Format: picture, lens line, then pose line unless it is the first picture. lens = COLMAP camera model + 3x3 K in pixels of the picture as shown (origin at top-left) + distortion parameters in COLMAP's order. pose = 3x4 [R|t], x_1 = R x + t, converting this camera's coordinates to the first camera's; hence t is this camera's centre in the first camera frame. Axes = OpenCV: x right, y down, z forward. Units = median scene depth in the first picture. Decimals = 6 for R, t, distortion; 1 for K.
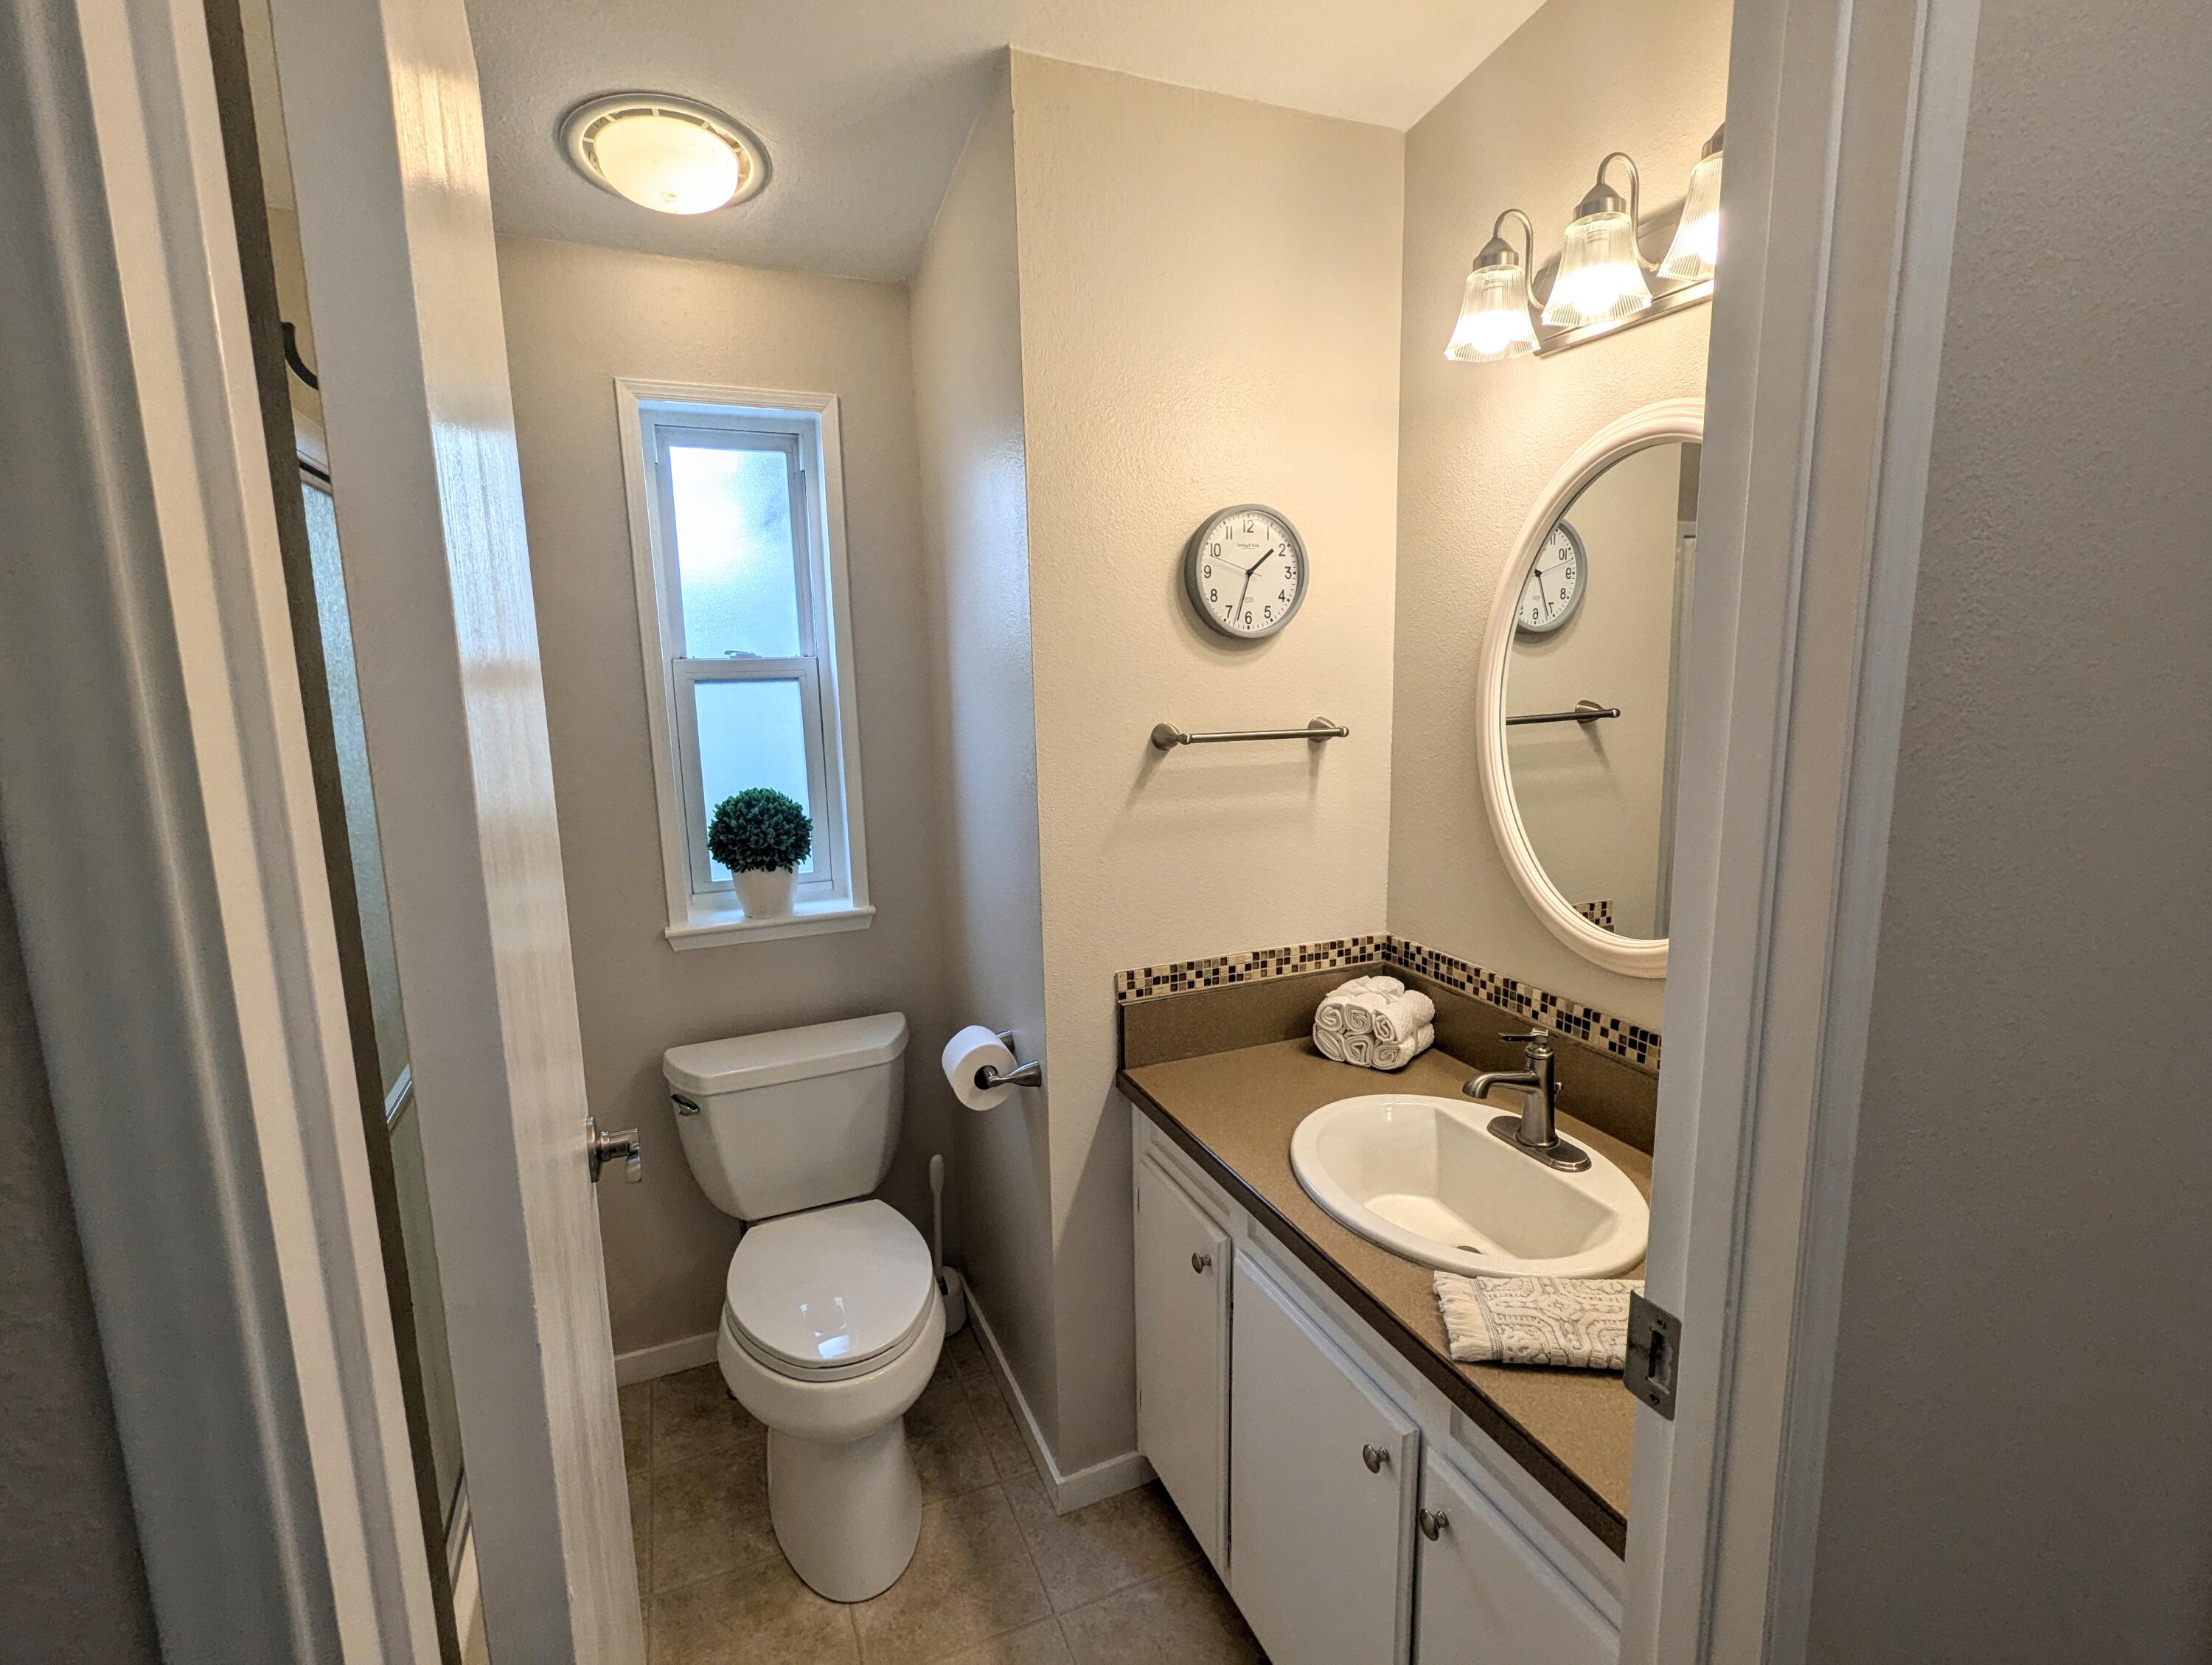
lens RADIAL K [[1040.2, 0, 1112.7], [0, 1040.2, 832.1], [0, 0, 1]] dist [-0.003824, 0.003109]
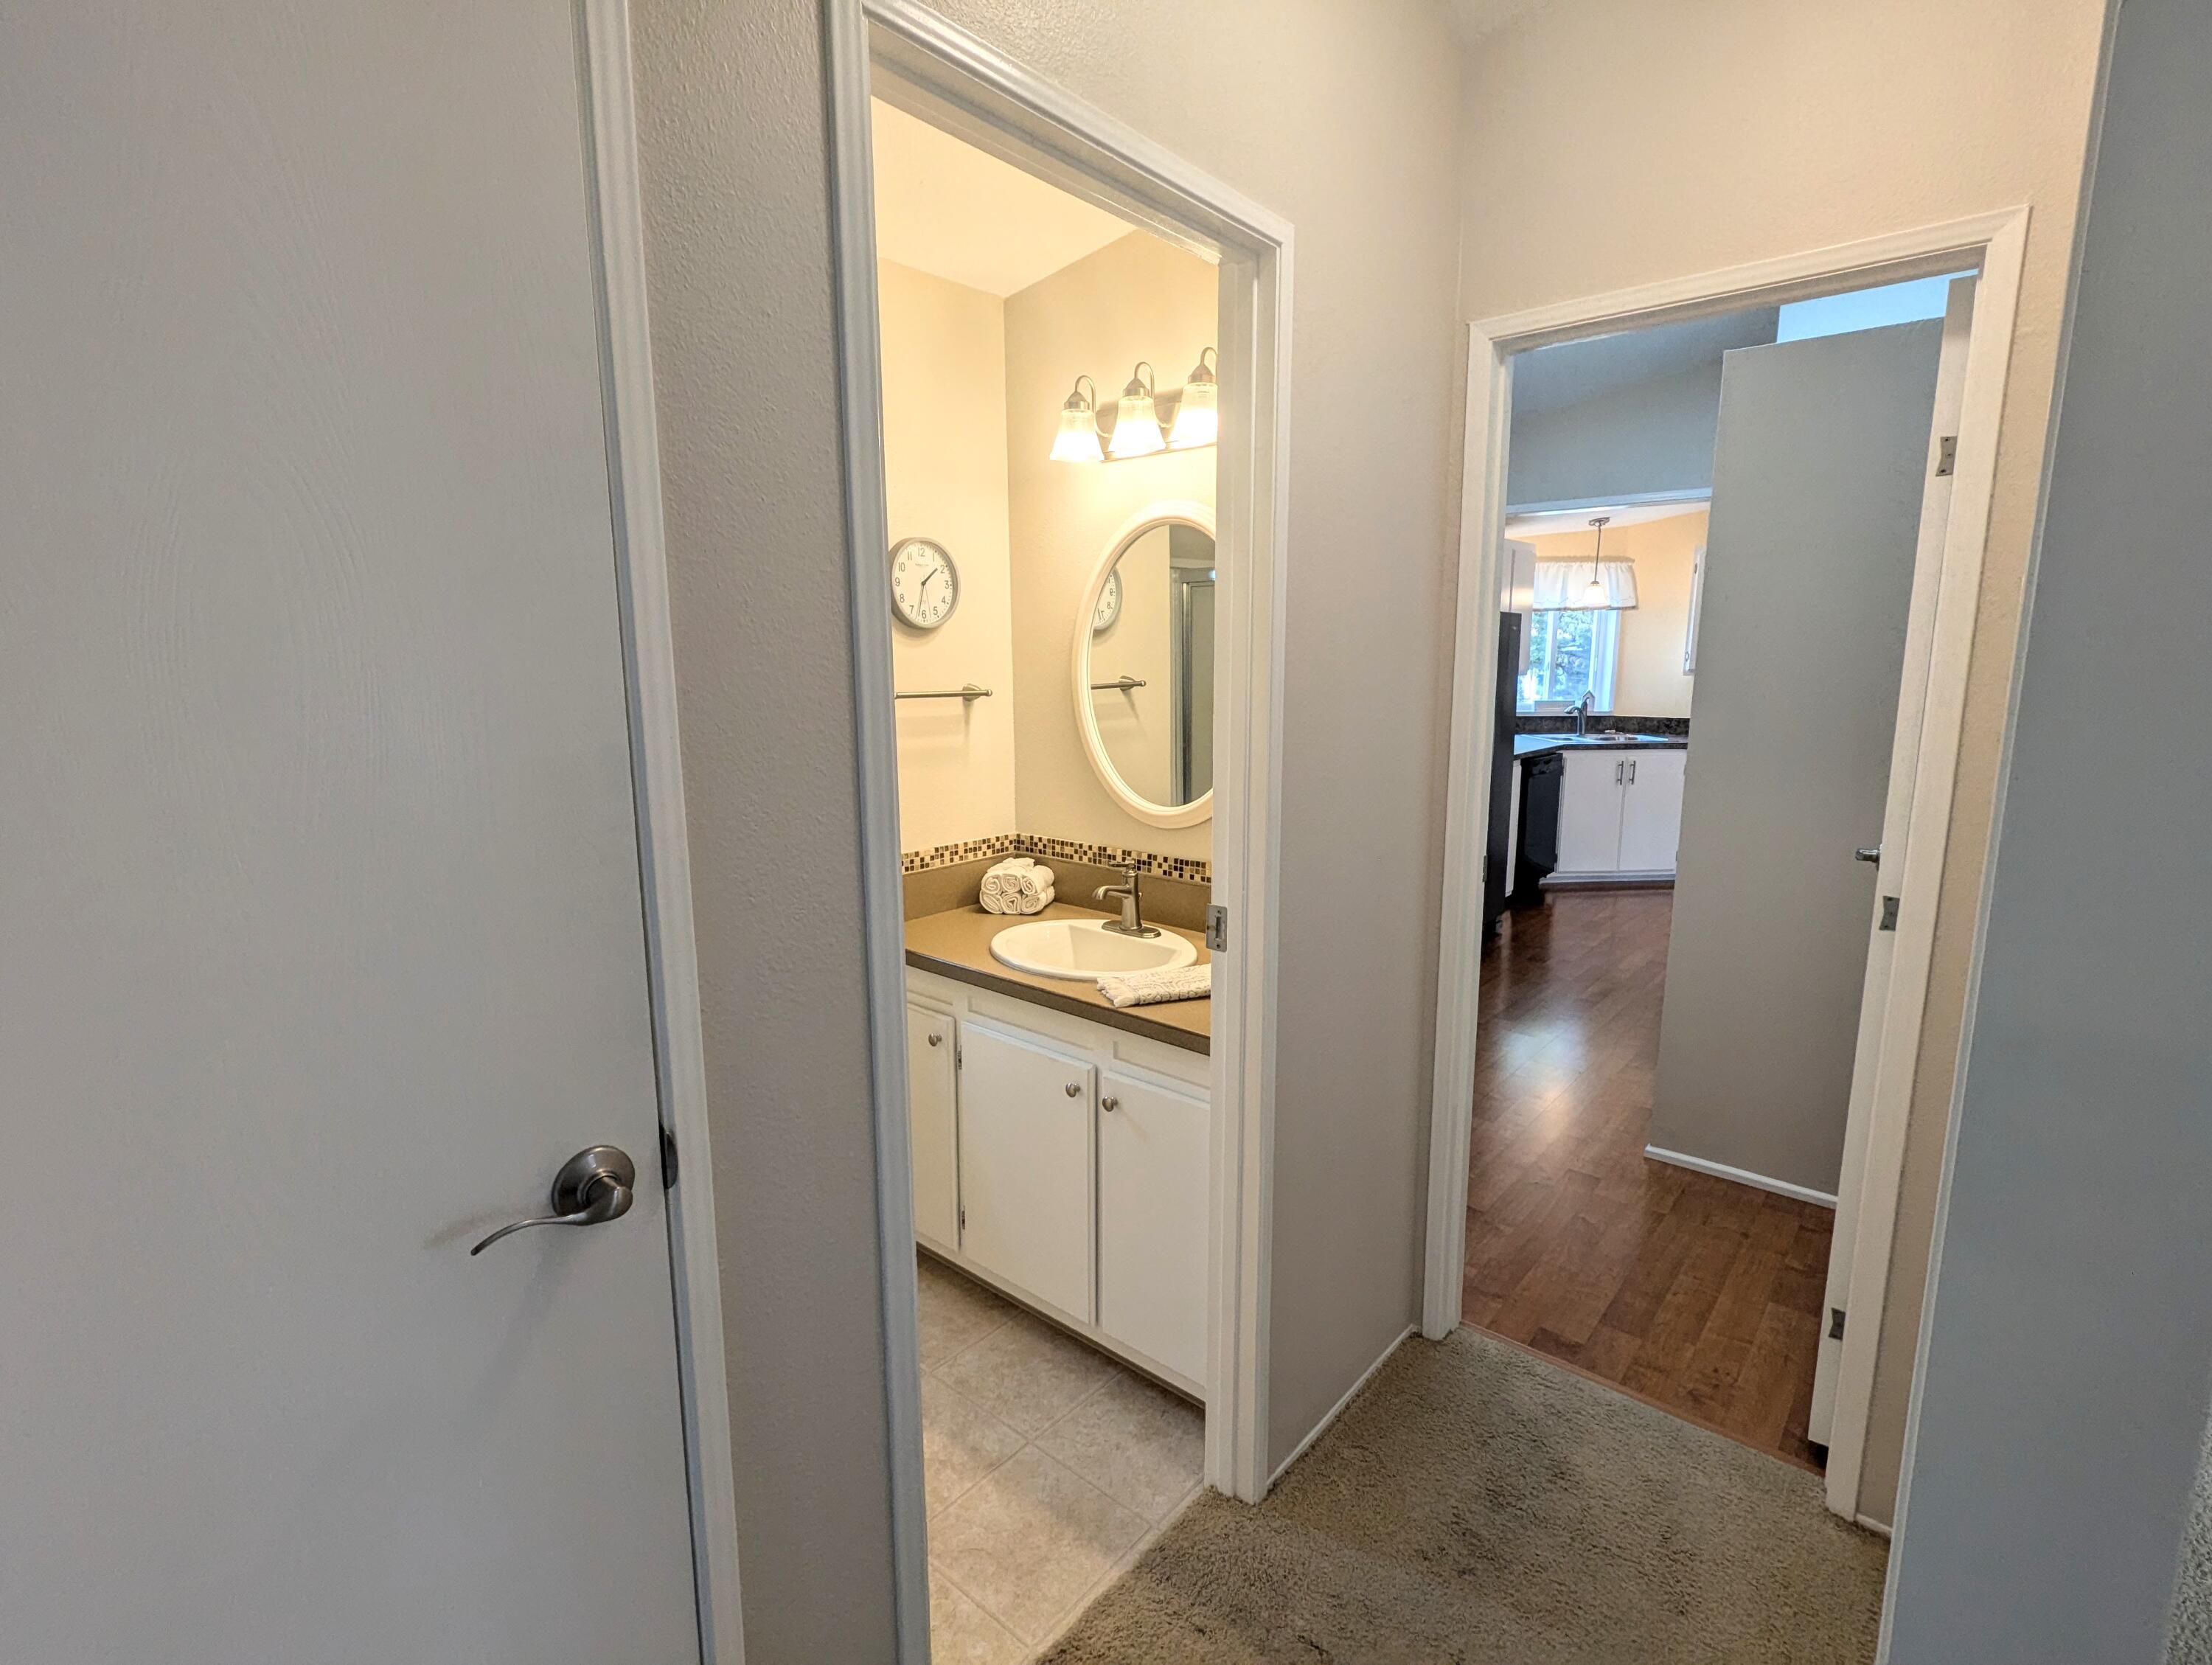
lens RADIAL K [[1048.5, 0, 1105.2], [0, 1048.5, 830.3], [0, 0, 1]] dist [0.003902, -0.000321]
pose [[0.895354, -0.059525, 0.441359, -0.312297], [0.062742, 0.998003, 0.007319, 0.102883], [-0.440913, 0.021138, 0.897301, -0.432091]]
